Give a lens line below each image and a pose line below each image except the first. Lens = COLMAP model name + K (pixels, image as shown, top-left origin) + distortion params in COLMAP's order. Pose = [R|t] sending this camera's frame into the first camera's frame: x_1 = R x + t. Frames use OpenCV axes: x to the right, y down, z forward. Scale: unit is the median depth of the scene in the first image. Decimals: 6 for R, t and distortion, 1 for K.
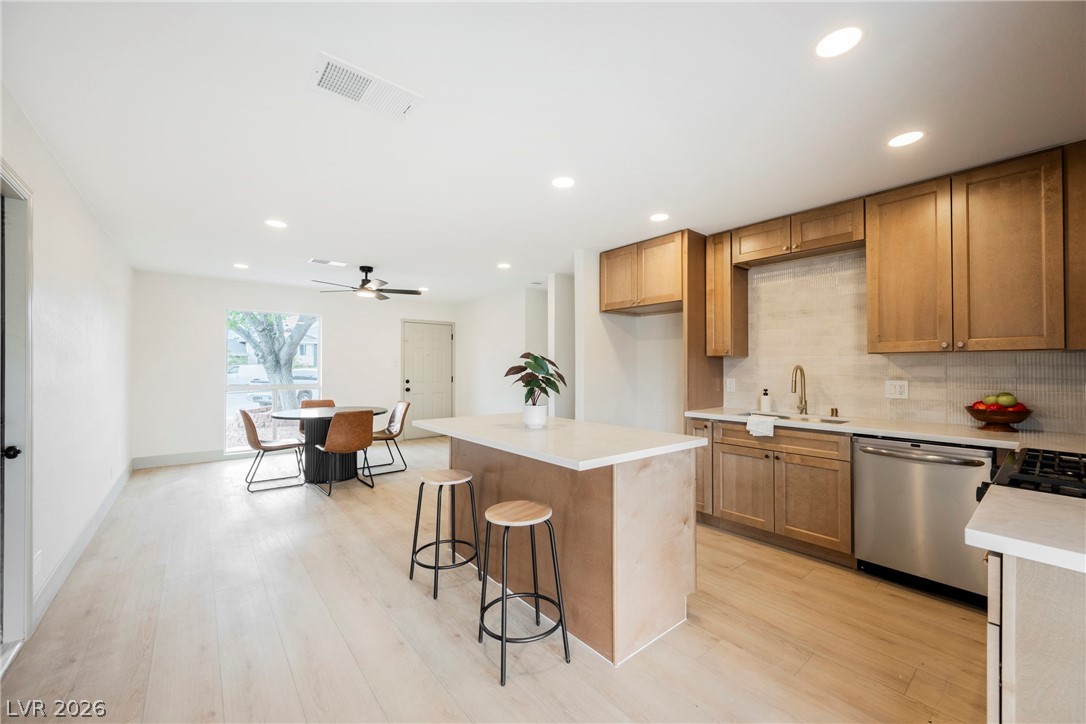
lens RADIAL K [[424.7, 0, 544.2], [0, 424.7, 362.3], [0, 0, 1]] dist [-0.000451, -0.000283]
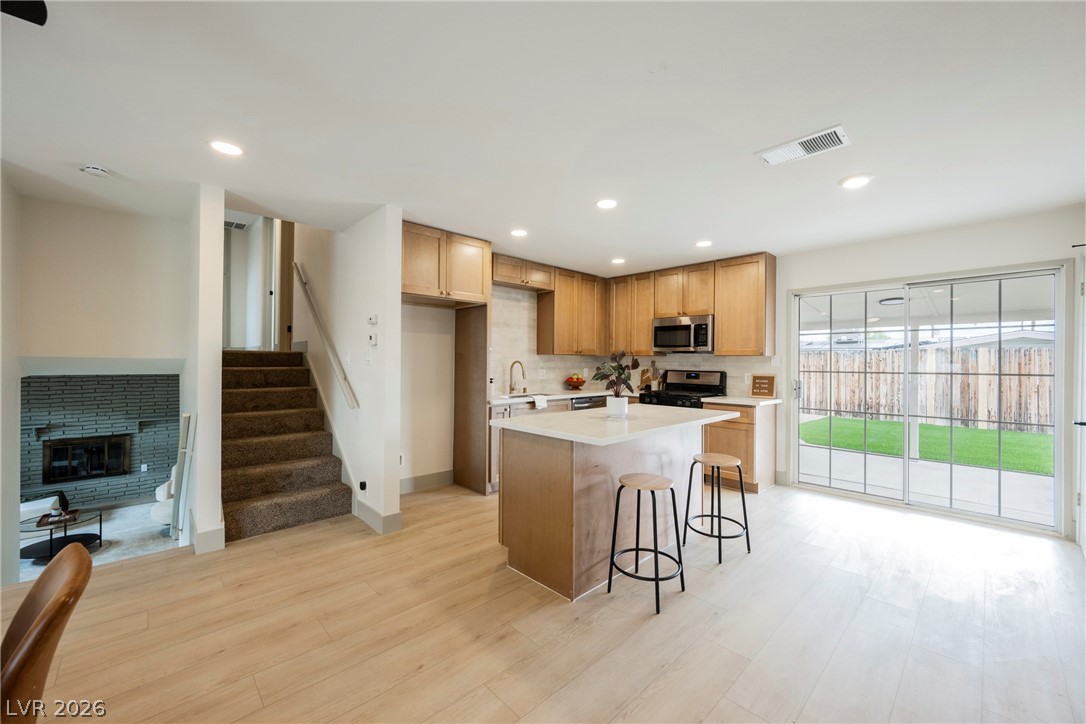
lens RADIAL K [[424.7, 0, 544.8], [0, 424.7, 360.6], [0, 0, 1]] dist [-0.000451, -0.000283]
pose [[-0.070554, 0.000781, 0.997508, -0.921628], [-0.016437, 0.999863, -0.001945, 0.008078], [-0.997373, -0.016534, -0.070532, 1.040838]]
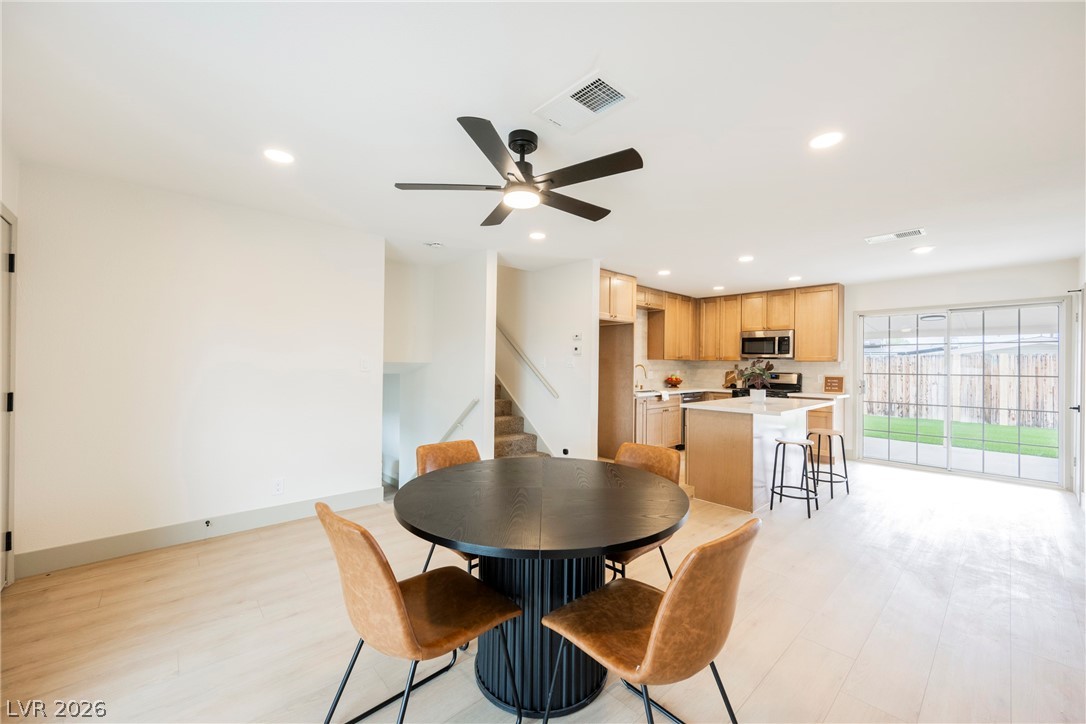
lens RADIAL K [[424.7, 0, 544.0], [0, 424.7, 360.6], [0, 0, 1]] dist [-0.000451, -0.000283]
pose [[-0.049429, 0.005543, 0.998762, -1.355401], [-0.019596, 0.999787, -0.006519, 0.010730], [-0.998585, -0.019894, -0.049310, 1.579948]]
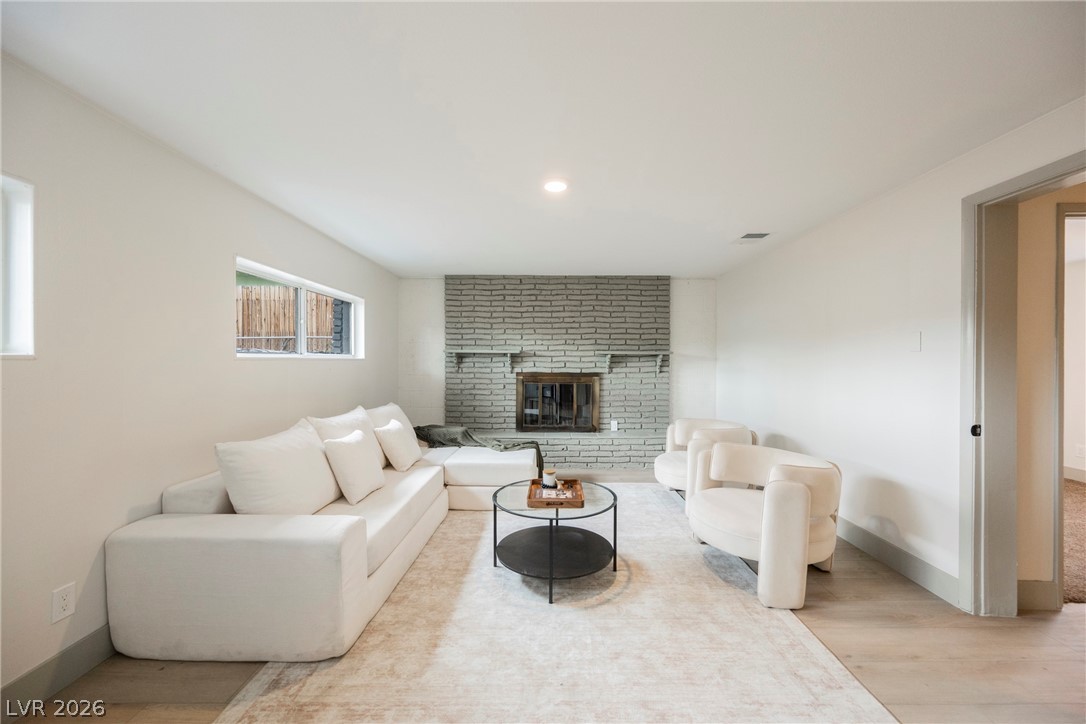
lens RADIAL K [[424.7, 0, 541.0], [0, 424.7, 361.9], [0, 0, 1]] dist [-0.000451, -0.000283]
pose [[0.642746, -0.003823, 0.766070, 0.131217], [-0.009365, 0.999874, 0.012847, 0.356975], [-0.766022, -0.015432, 0.642629, 2.205245]]
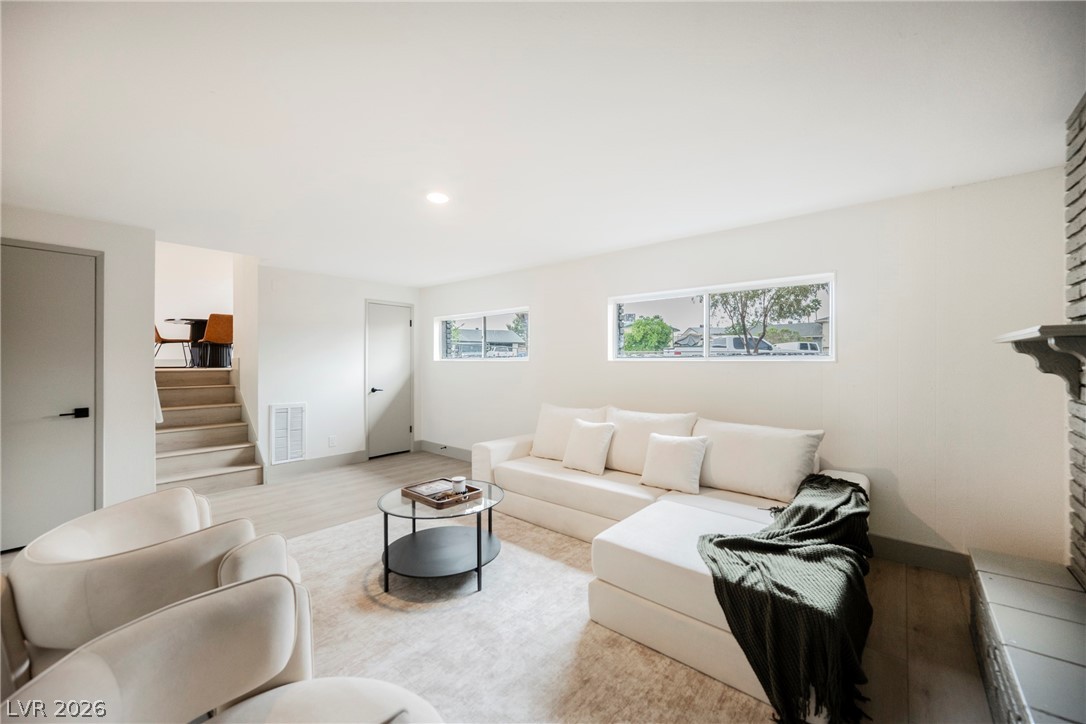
lens RADIAL K [[424.7, 0, 549.2], [0, 424.7, 360.0], [0, 0, 1]] dist [-0.000451, -0.000283]
pose [[0.192688, -0.003978, -0.981252, 1.486067], [0.011104, 0.999937, -0.001874, 0.361472], [0.981197, -0.010534, 0.192720, 2.700036]]
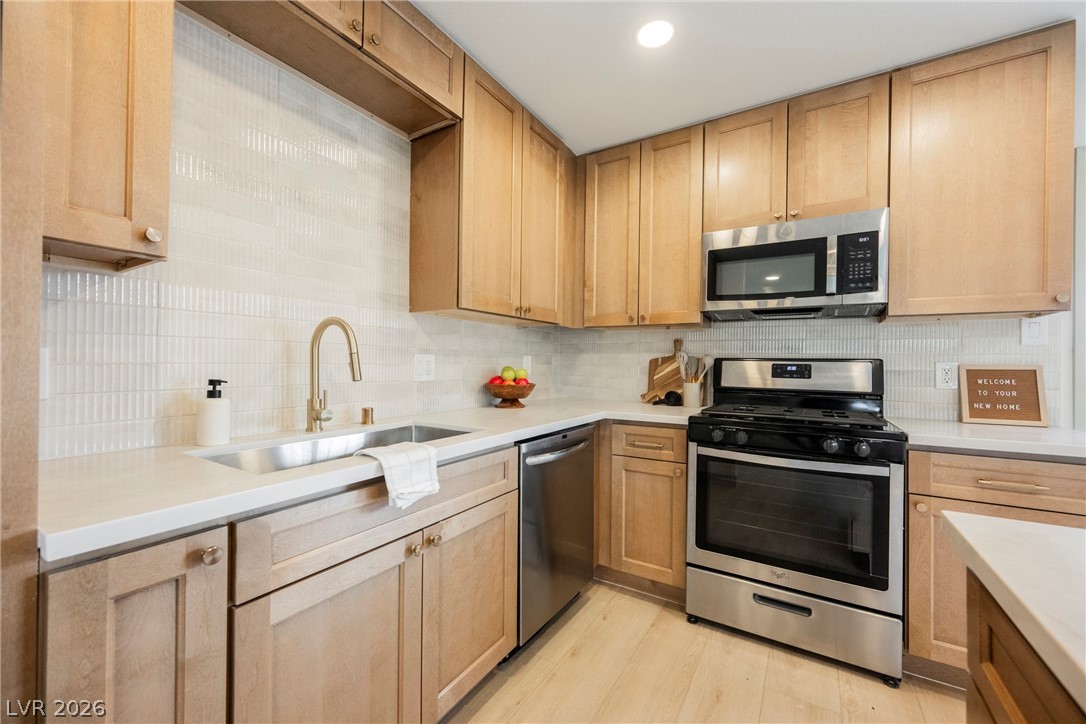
lens RADIAL K [[424.7, 0, 546.5], [0, 424.7, 363.5], [0, 0, 1]] dist [-0.000451, -0.000283]
pose [[-0.320644, -0.003058, 0.947195, 0.126972], [-0.019400, 0.999806, -0.003340, 0.052077], [-0.947001, -0.019447, -0.320641, 0.962236]]
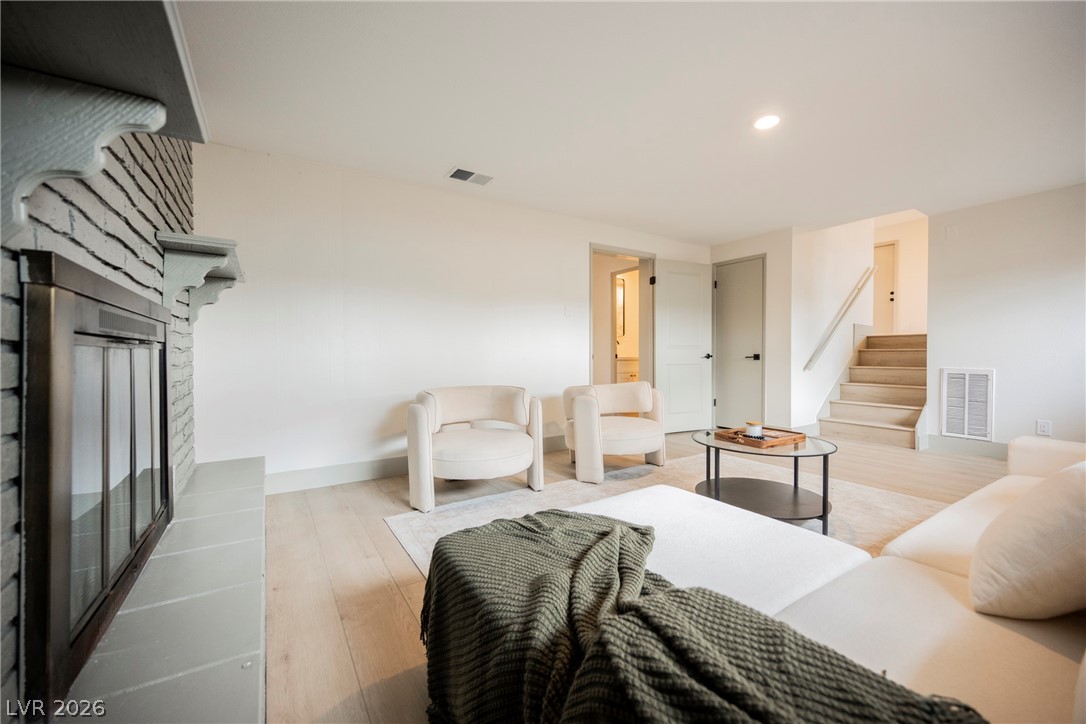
lens RADIAL K [[424.7, 0, 543.4], [0, 424.7, 359.3], [0, 0, 1]] dist [-0.000451, -0.000283]
pose [[-0.993896, -0.000420, 0.110318, 0.995733], [-0.000619, 0.999998, -0.001770, 0.466979], [-0.110318, -0.001827, -0.993895, 3.397204]]
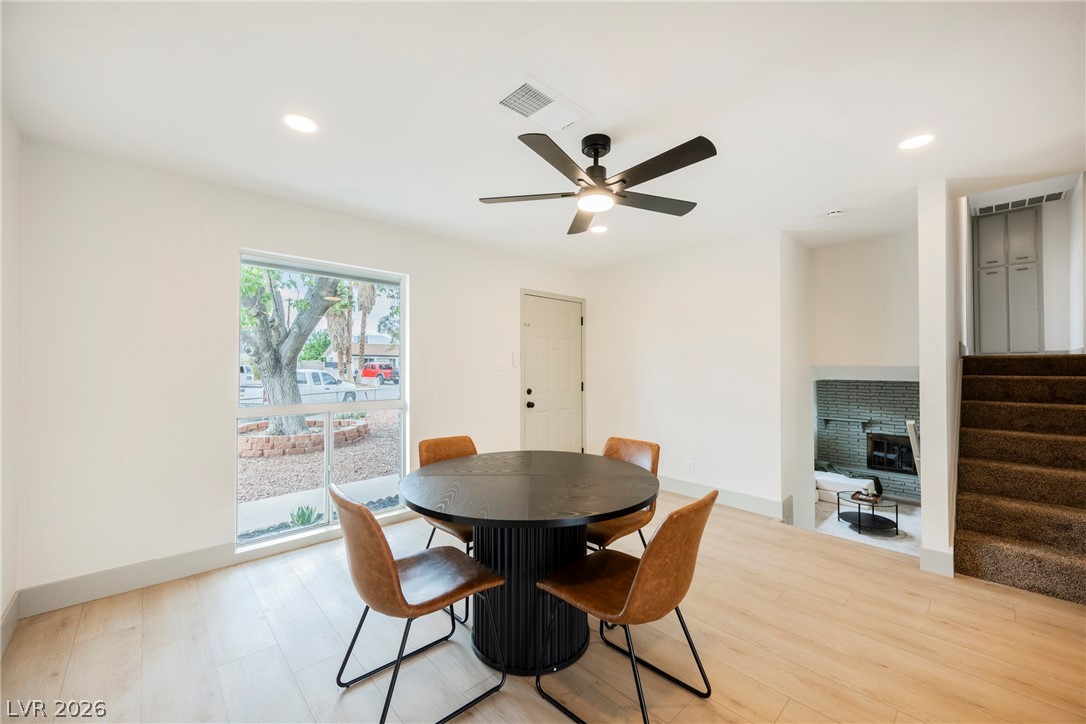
lens RADIAL K [[424.7, 0, 548.7], [0, 424.7, 360.9], [0, 0, 1]] dist [-0.000451, -0.000283]
pose [[0.997028, -0.000226, 0.077034, -0.811587], [0.000480, 0.999995, -0.003275, 0.006740], [-0.077032, 0.003302, 0.997023, 0.916662]]
